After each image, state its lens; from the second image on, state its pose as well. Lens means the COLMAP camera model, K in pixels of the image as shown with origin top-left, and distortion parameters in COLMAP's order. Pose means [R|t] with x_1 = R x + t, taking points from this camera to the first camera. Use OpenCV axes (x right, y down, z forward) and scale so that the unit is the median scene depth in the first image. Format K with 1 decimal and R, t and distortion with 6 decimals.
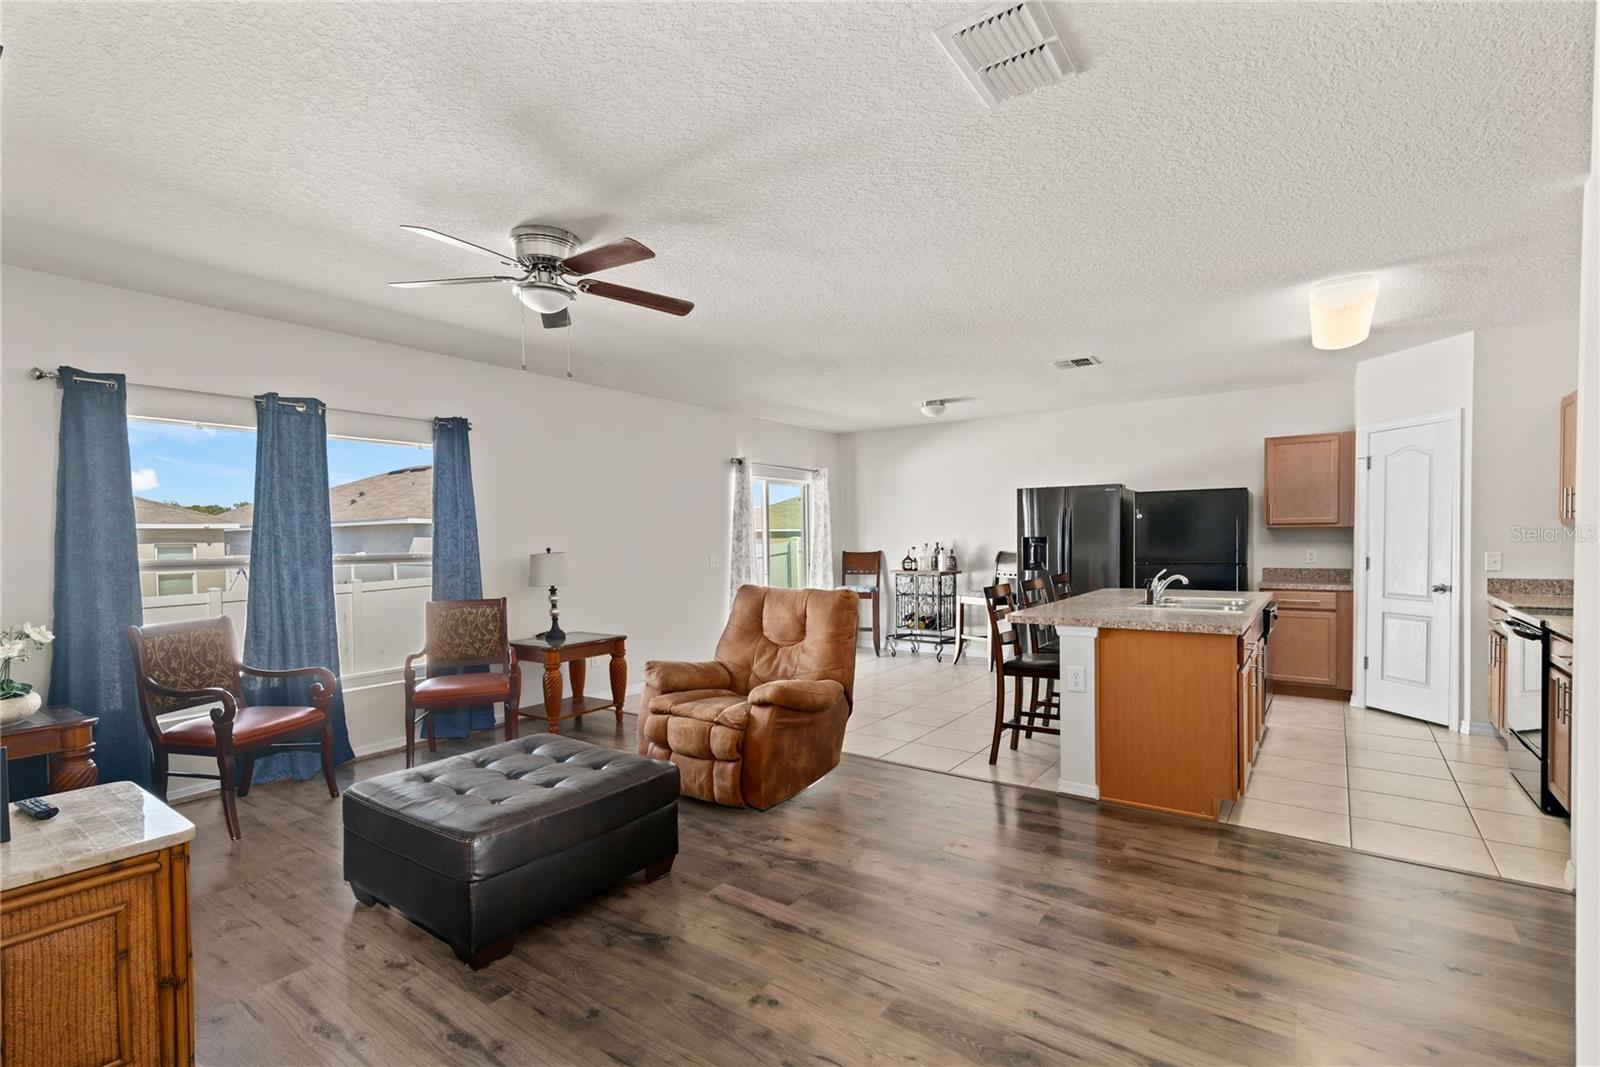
lens RADIAL K [[742.7, 0, 805.4], [0, 742.7, 555.5], [0, 0, 1]] dist [0.007420, 0.004099]
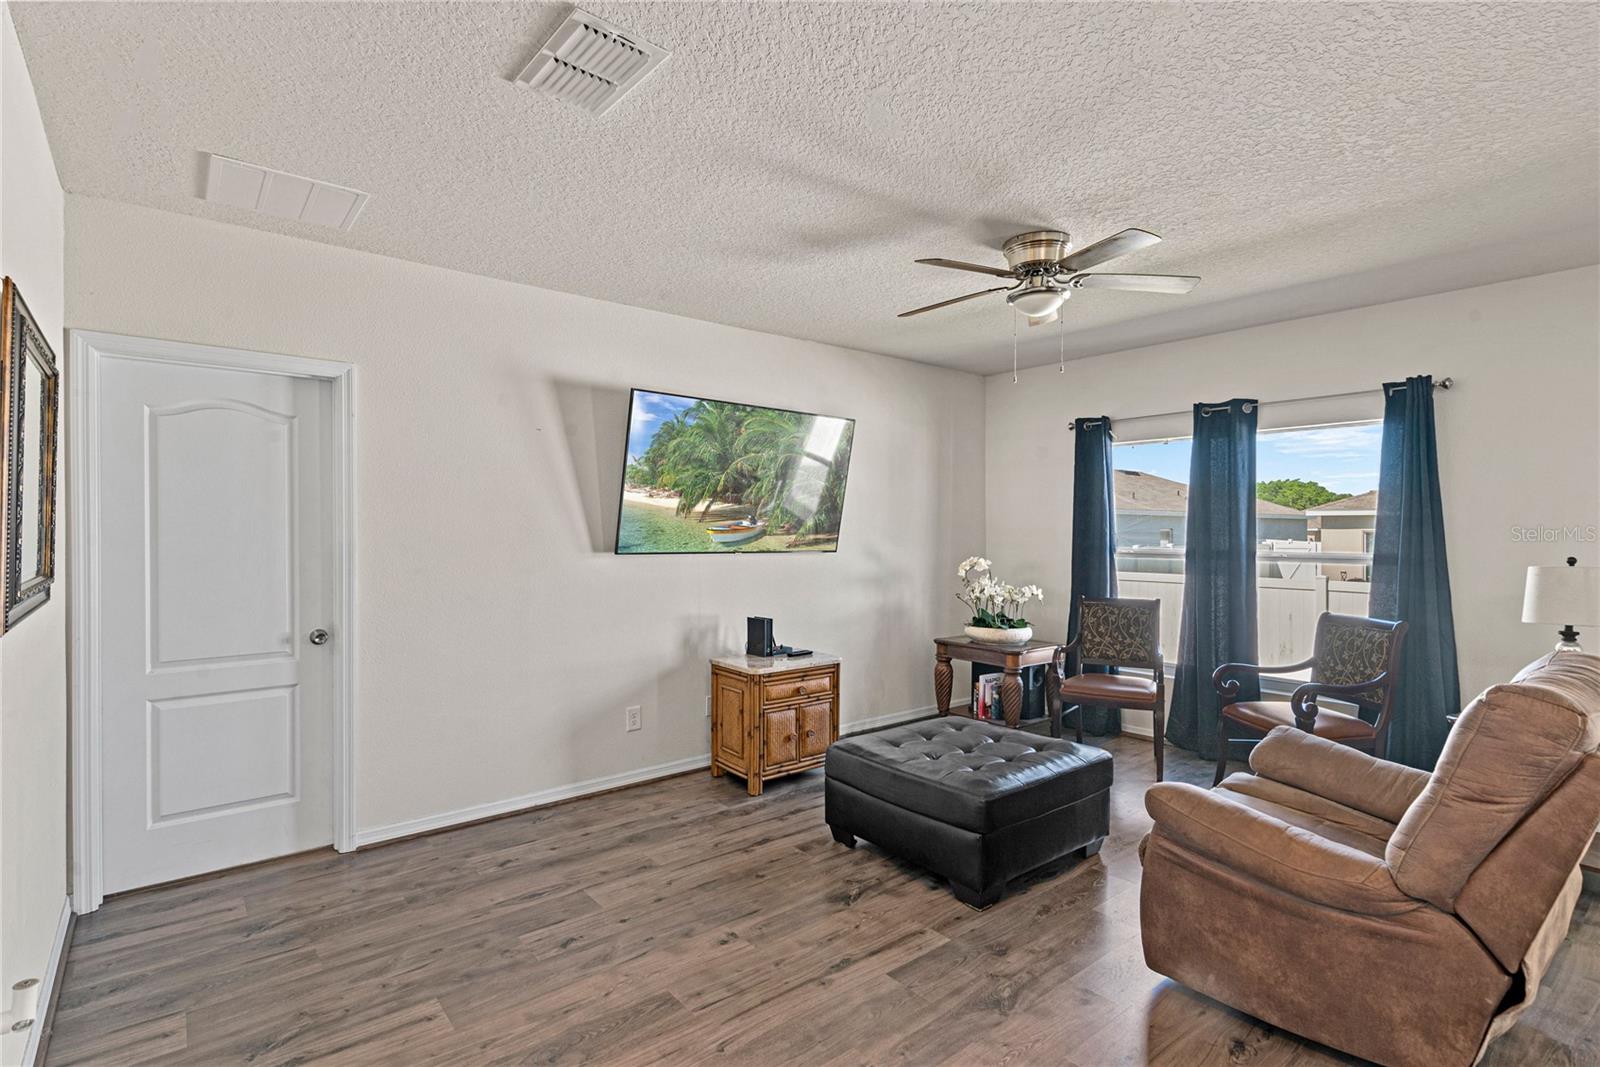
lens RADIAL K [[791.4, 0, 802.7], [0, 791.4, 526.2], [0, 0, 1]] dist [0.023171, 0.000410]
pose [[-0.273223, 0.010024, -0.961899, 0.831127], [-0.024030, 0.999563, 0.017242, -0.057188], [0.961651, 0.027825, -0.272862, 1.071657]]
